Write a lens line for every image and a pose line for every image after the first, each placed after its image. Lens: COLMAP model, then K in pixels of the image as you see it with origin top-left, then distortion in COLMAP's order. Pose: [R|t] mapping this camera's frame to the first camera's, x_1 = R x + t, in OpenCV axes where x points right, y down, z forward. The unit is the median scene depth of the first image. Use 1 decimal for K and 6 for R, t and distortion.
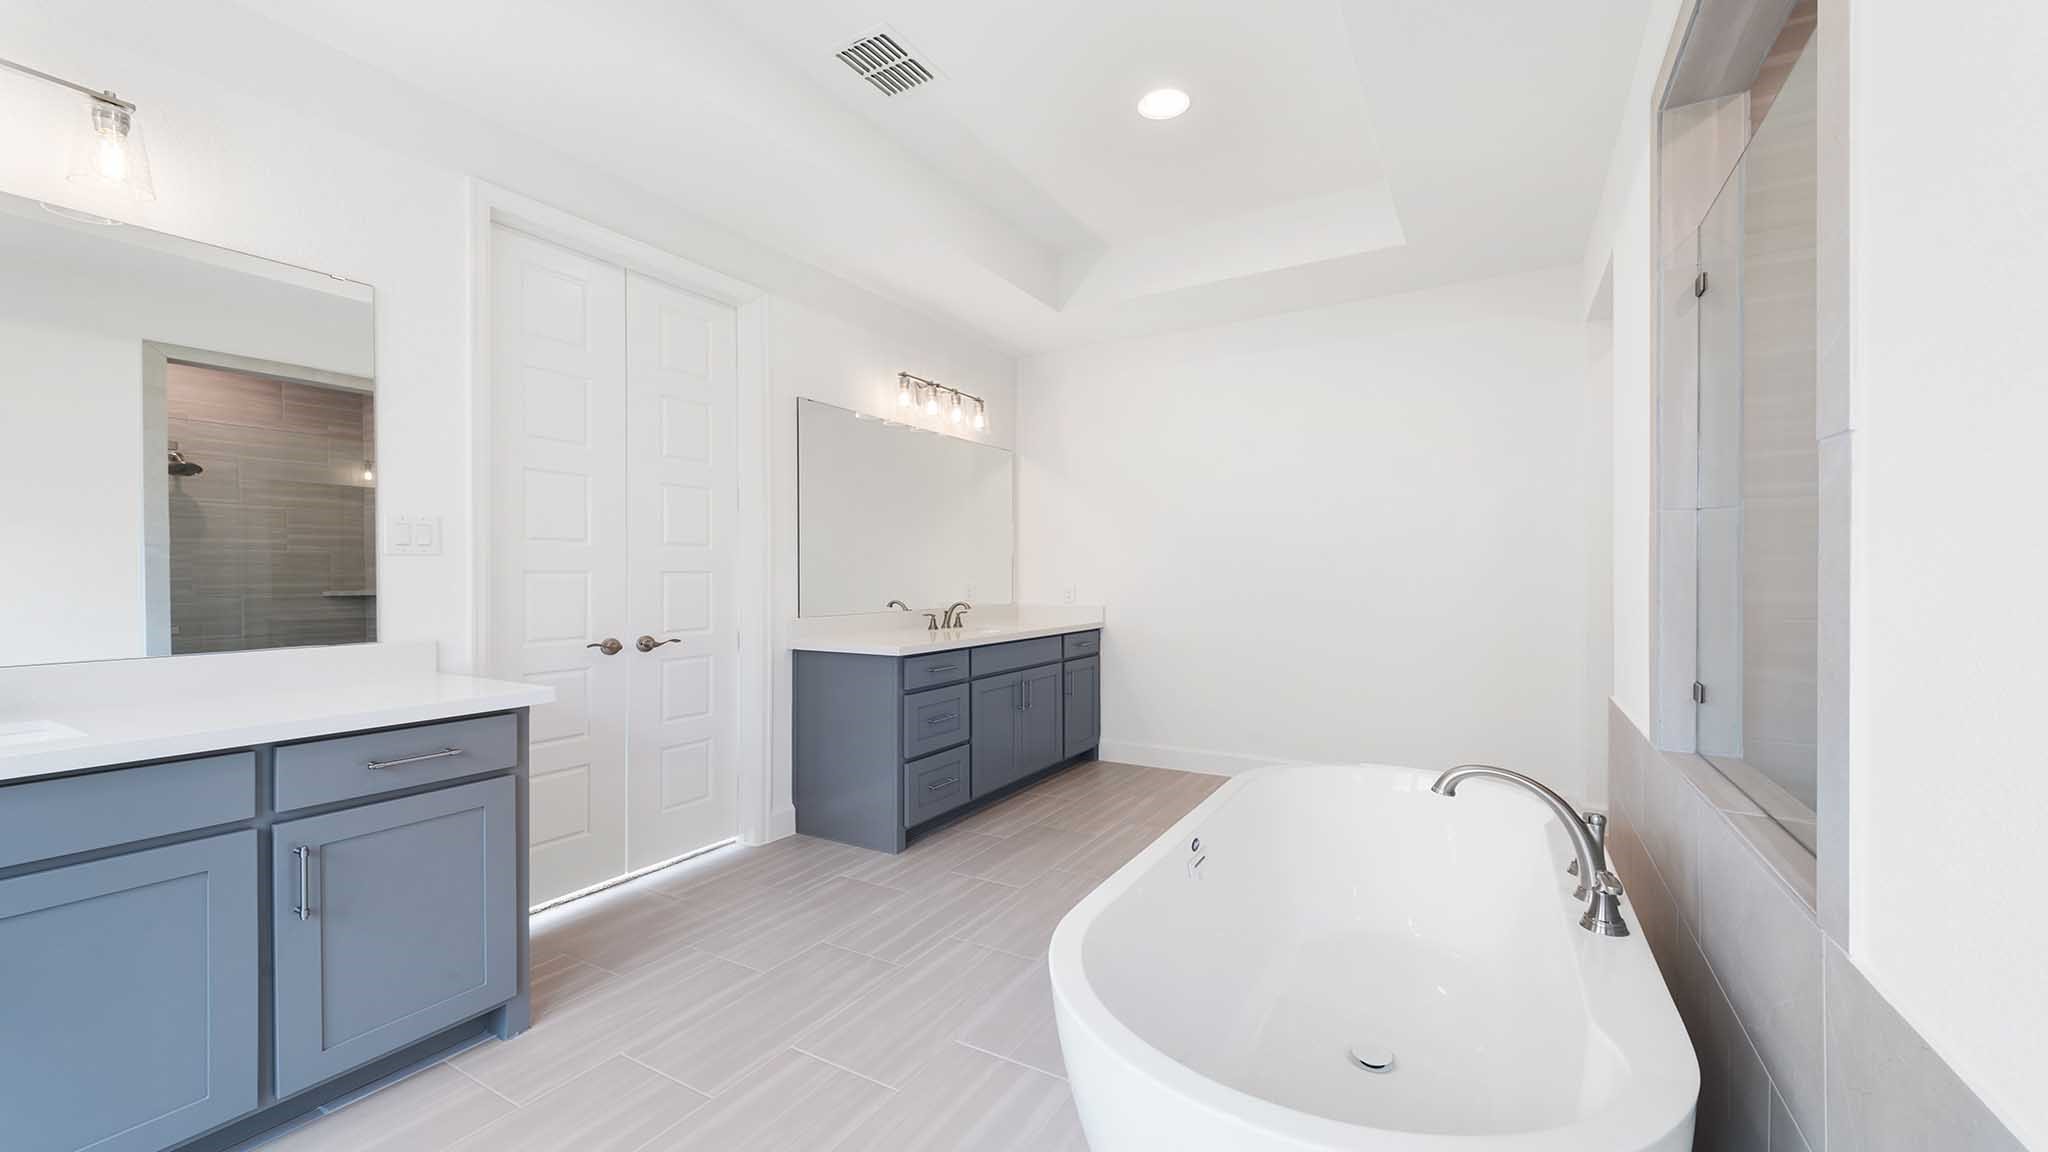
lens RADIAL K [[821.3, 0, 1024.0], [0, 821.3, 576.0], [0, 0, 1]] dist [-0.000138, -0.000005]
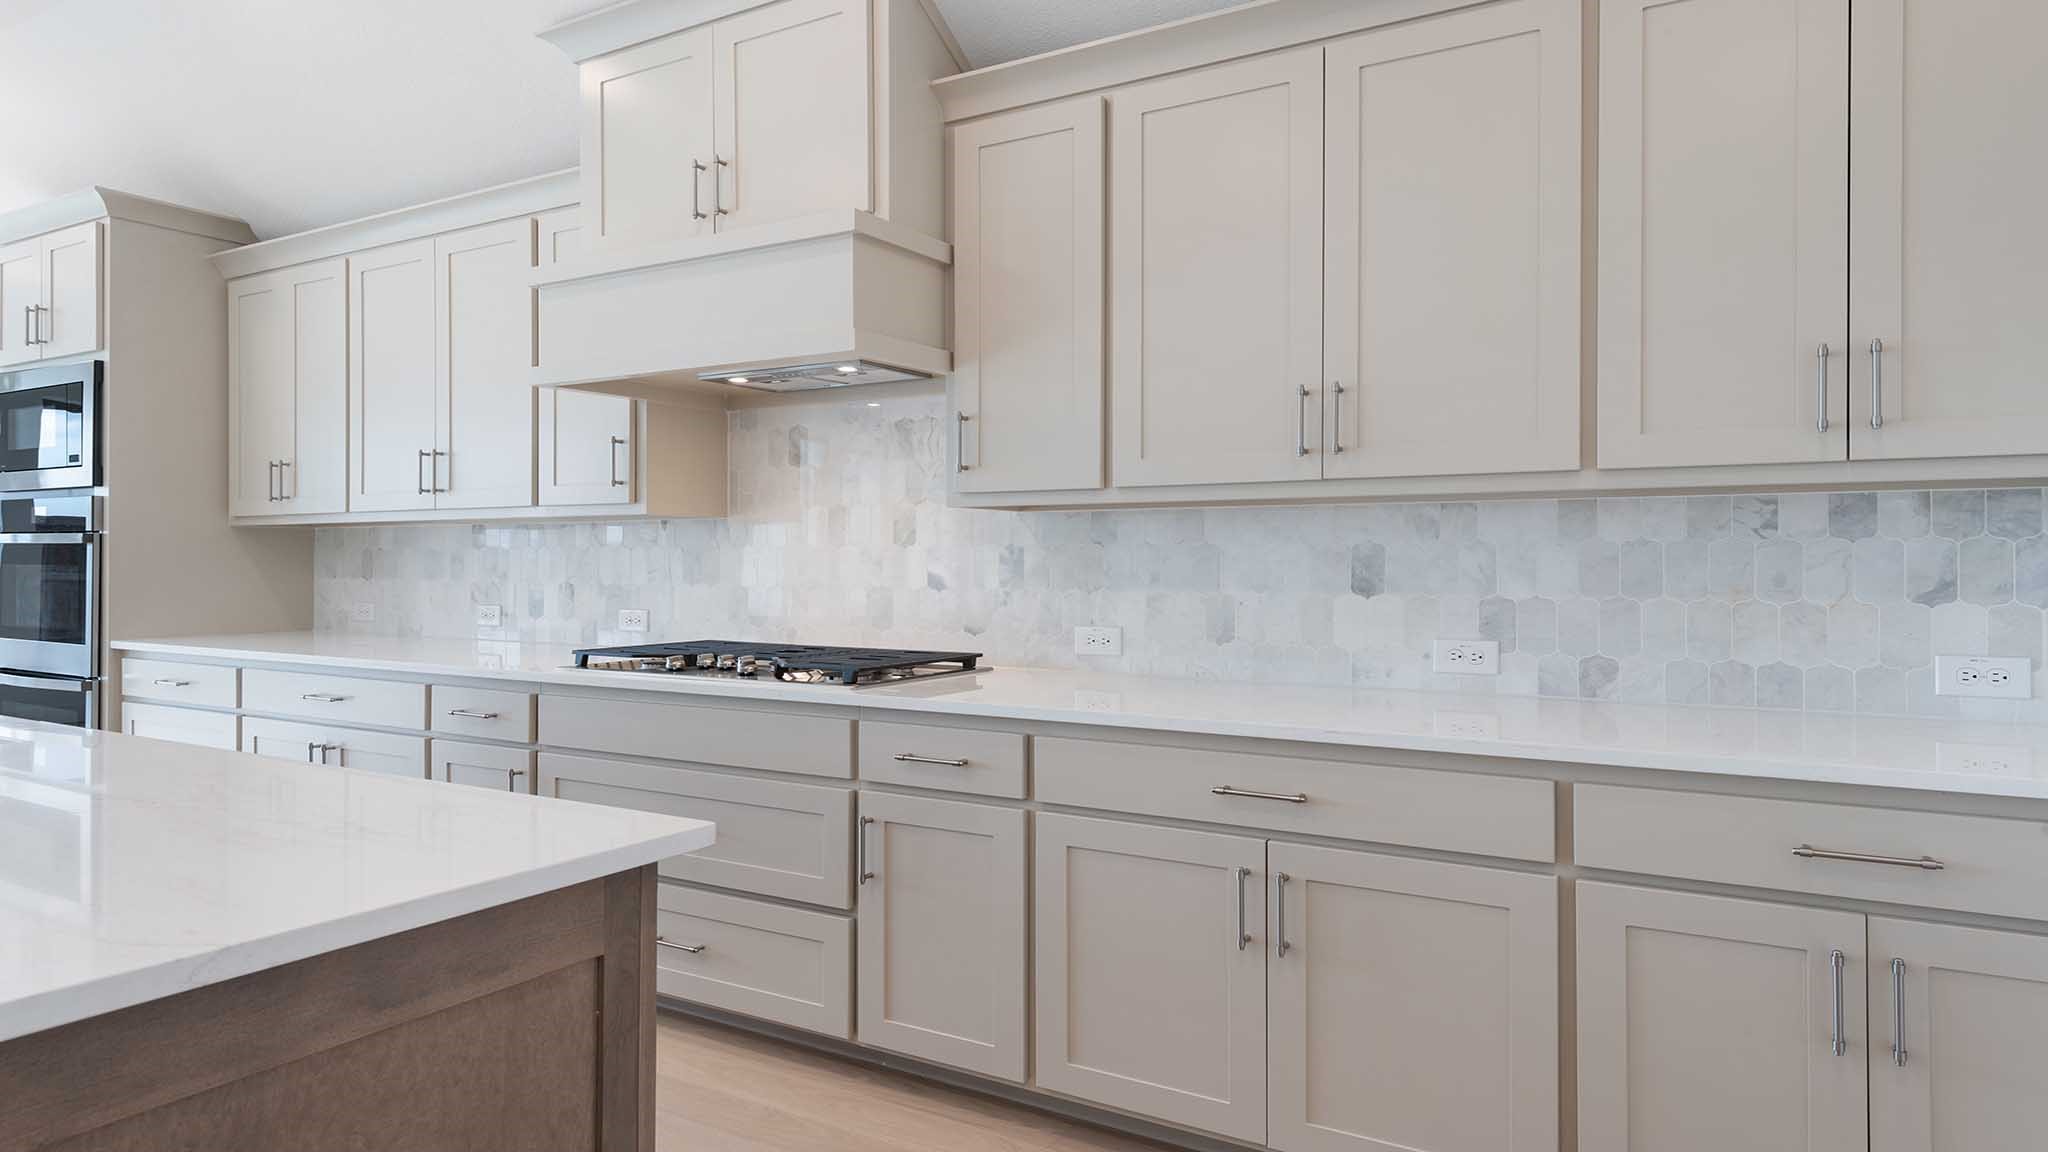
lens RADIAL K [[1227.2, 0, 1024.0], [0, 1227.2, 576.0], [0, 0, 1]] dist [-0.000329, -0.000047]
pose [[-0.023669, 0.010891, -0.999661, 0.504530], [-0.005257, 0.999925, 0.011018, 0.002988], [0.999706, 0.005516, -0.023610, 0.905032]]
